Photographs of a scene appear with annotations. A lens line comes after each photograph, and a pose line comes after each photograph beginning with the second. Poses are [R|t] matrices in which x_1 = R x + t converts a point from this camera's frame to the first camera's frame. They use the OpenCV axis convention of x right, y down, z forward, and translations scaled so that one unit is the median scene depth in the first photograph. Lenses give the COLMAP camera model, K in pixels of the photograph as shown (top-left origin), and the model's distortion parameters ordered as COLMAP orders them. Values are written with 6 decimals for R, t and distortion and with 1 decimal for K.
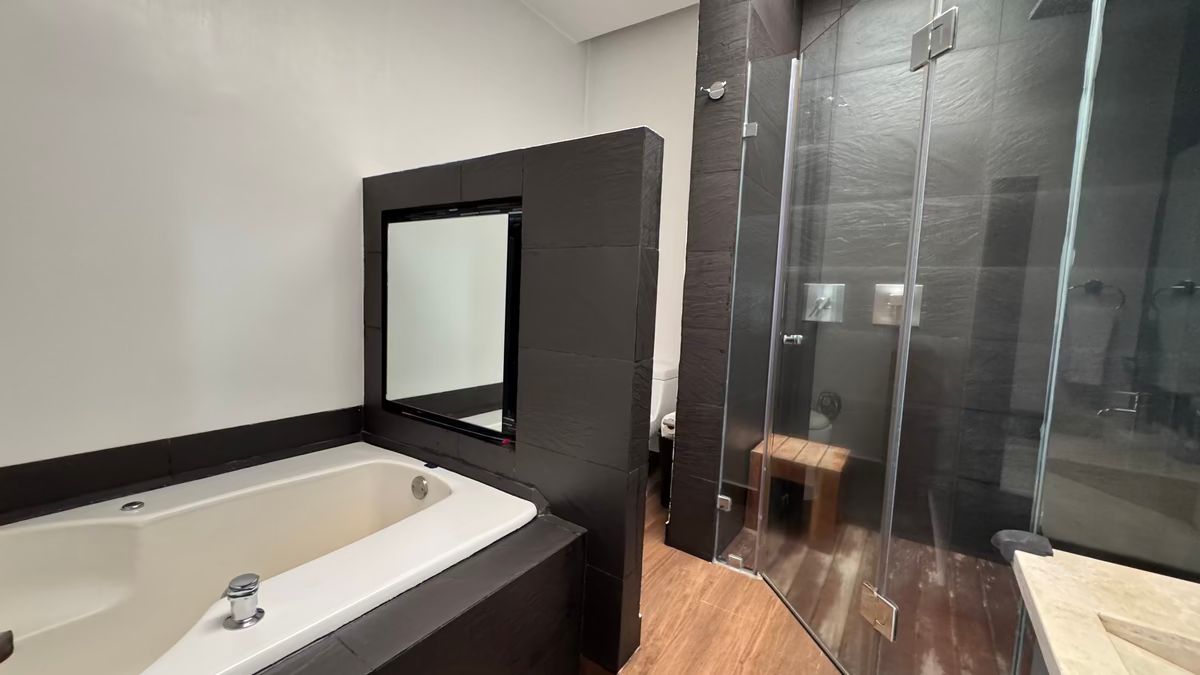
lens RADIAL K [[478.7, 0, 597.6], [0, 478.7, 336.4], [0, 0, 1]] dist [-0.005958, 0.000251]
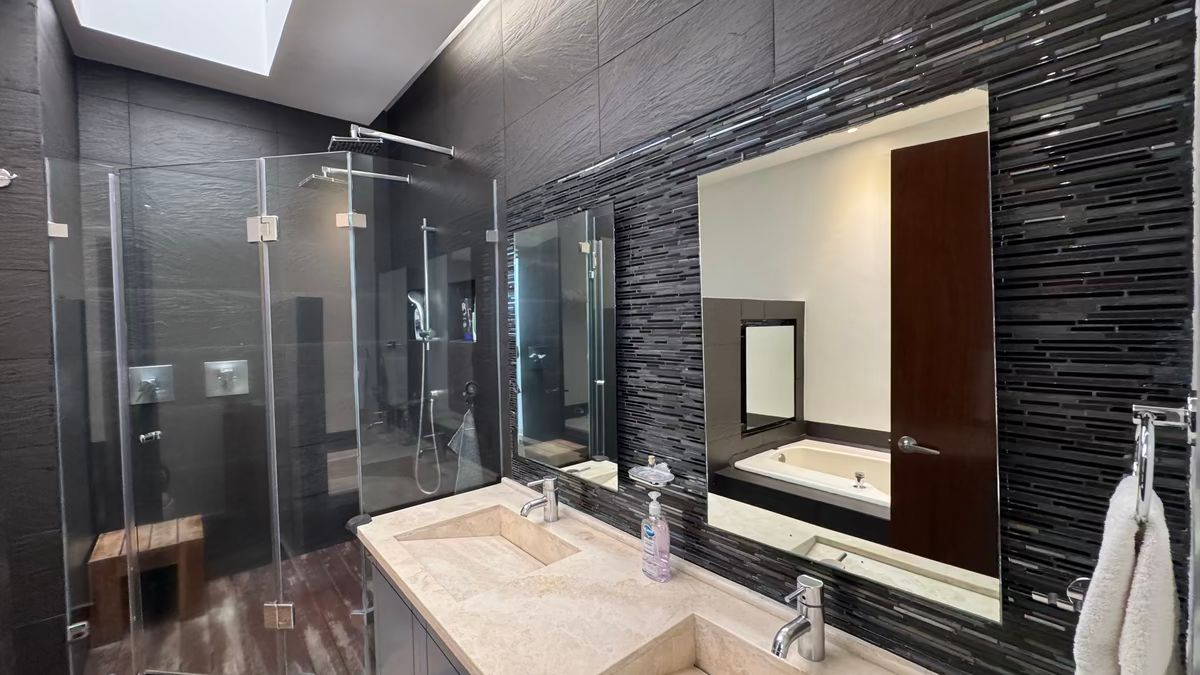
lens RADIAL K [[478.7, 0, 599.3], [0, 478.7, 335.8], [0, 0, 1]] dist [-0.005958, 0.000251]
pose [[0.260197, -0.074202, 0.962700, -0.298246], [0.116988, 0.992120, 0.044850, -0.129402], [-0.958442, 0.100955, 0.266827, -0.238652]]
